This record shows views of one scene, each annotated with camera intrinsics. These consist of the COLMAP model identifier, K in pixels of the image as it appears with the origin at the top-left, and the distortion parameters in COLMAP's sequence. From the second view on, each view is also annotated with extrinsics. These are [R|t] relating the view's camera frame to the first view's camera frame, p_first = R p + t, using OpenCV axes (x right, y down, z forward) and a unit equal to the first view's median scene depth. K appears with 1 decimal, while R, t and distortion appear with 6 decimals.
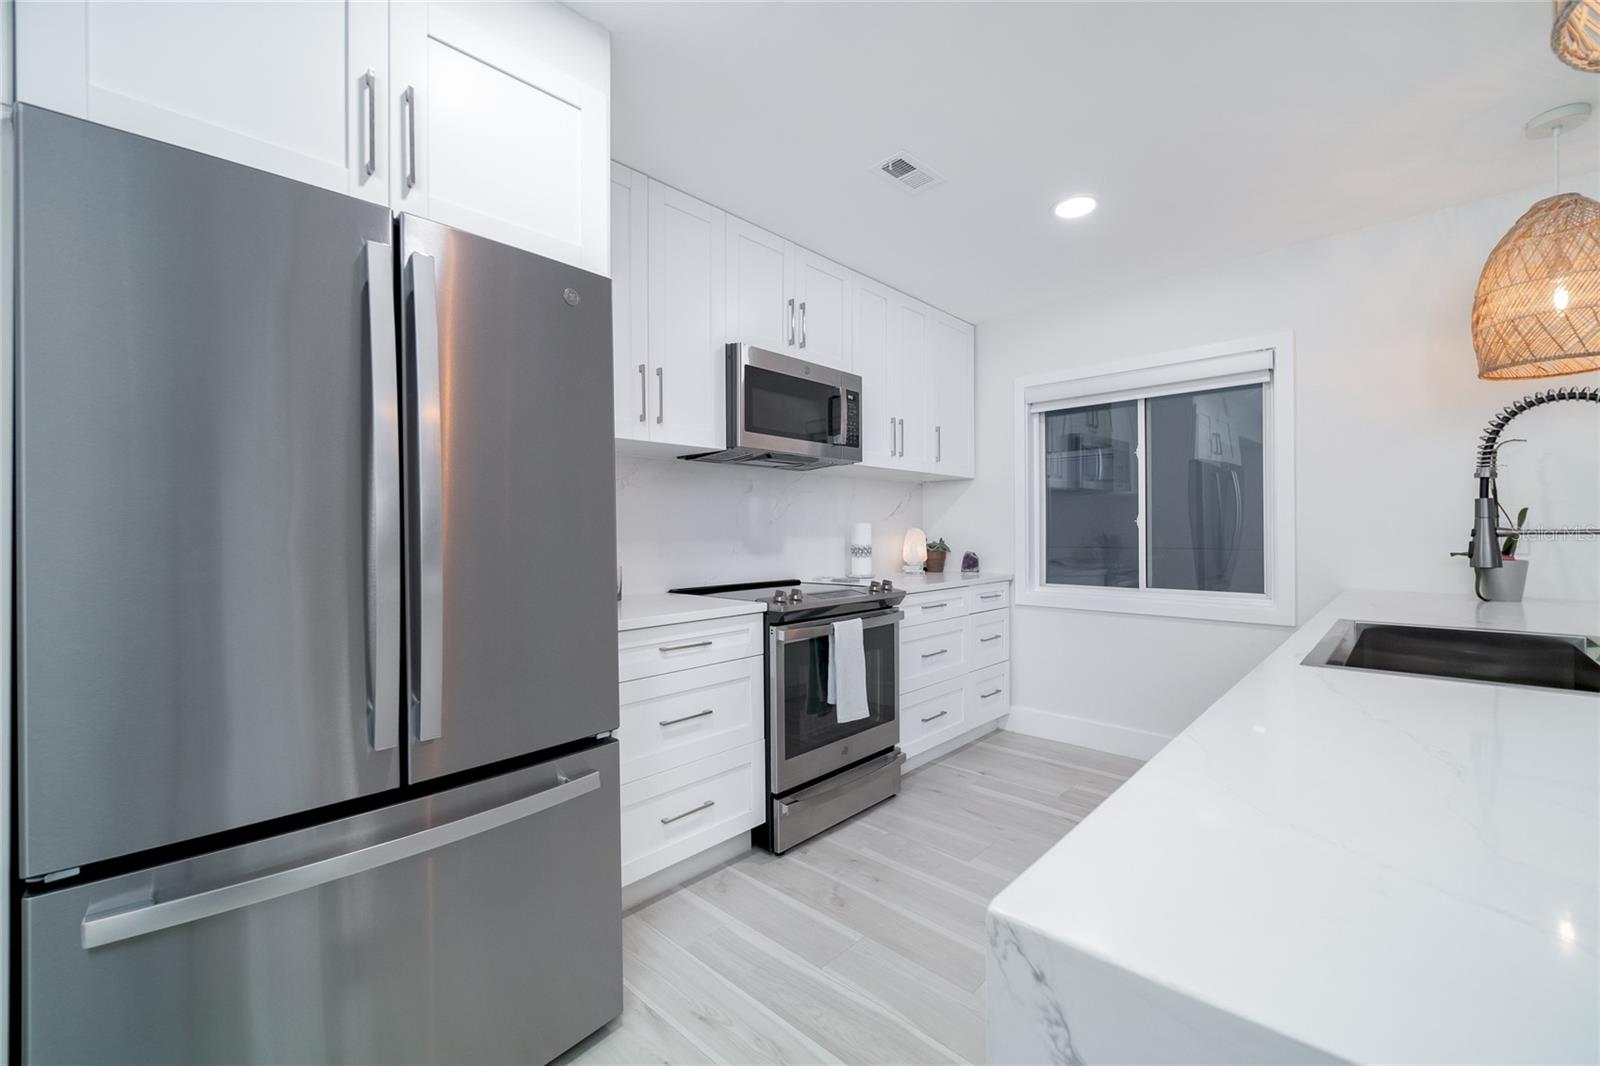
lens RADIAL K [[651.1, 0, 809.8], [0, 651.1, 529.0], [0, 0, 1]] dist [-0.007709, 0.001401]
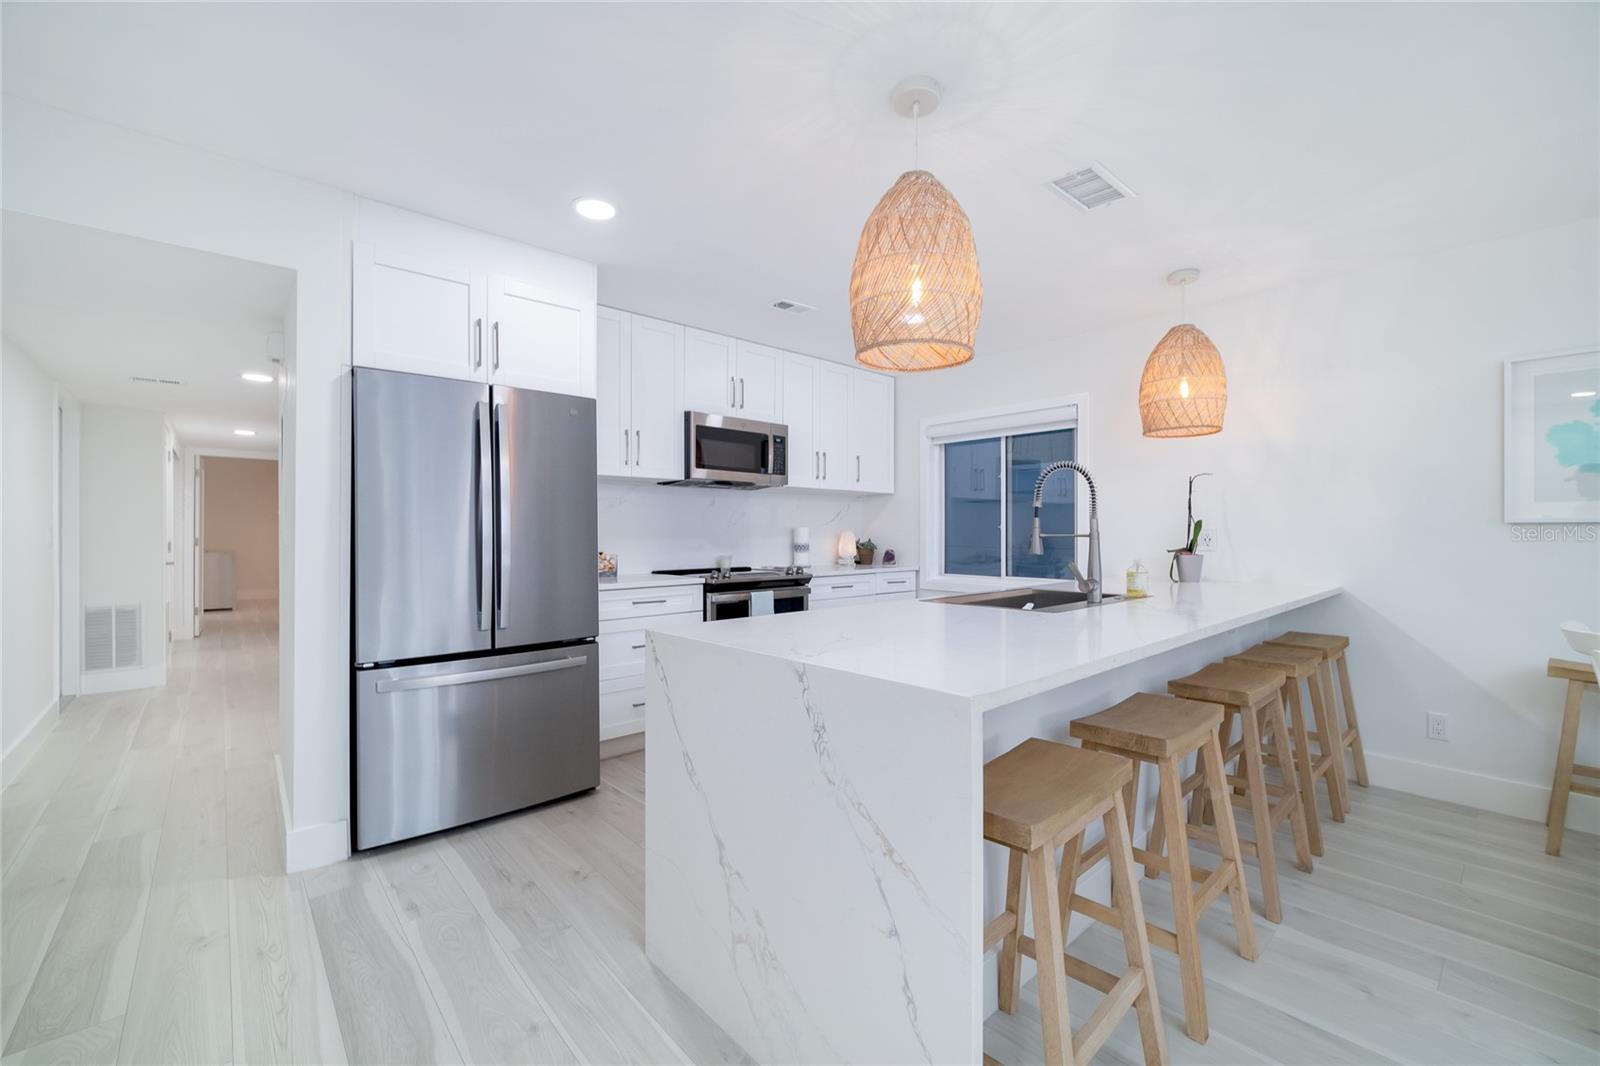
lens RADIAL K [[651.1, 0, 803.8], [0, 651.1, 533.9], [0, 0, 1]] dist [-0.007709, 0.001401]
pose [[0.996504, 0.006929, -0.083263, 0.253947], [-0.006460, 0.999962, 0.005909, -0.003249], [0.083301, -0.005350, 0.996510, -0.465469]]
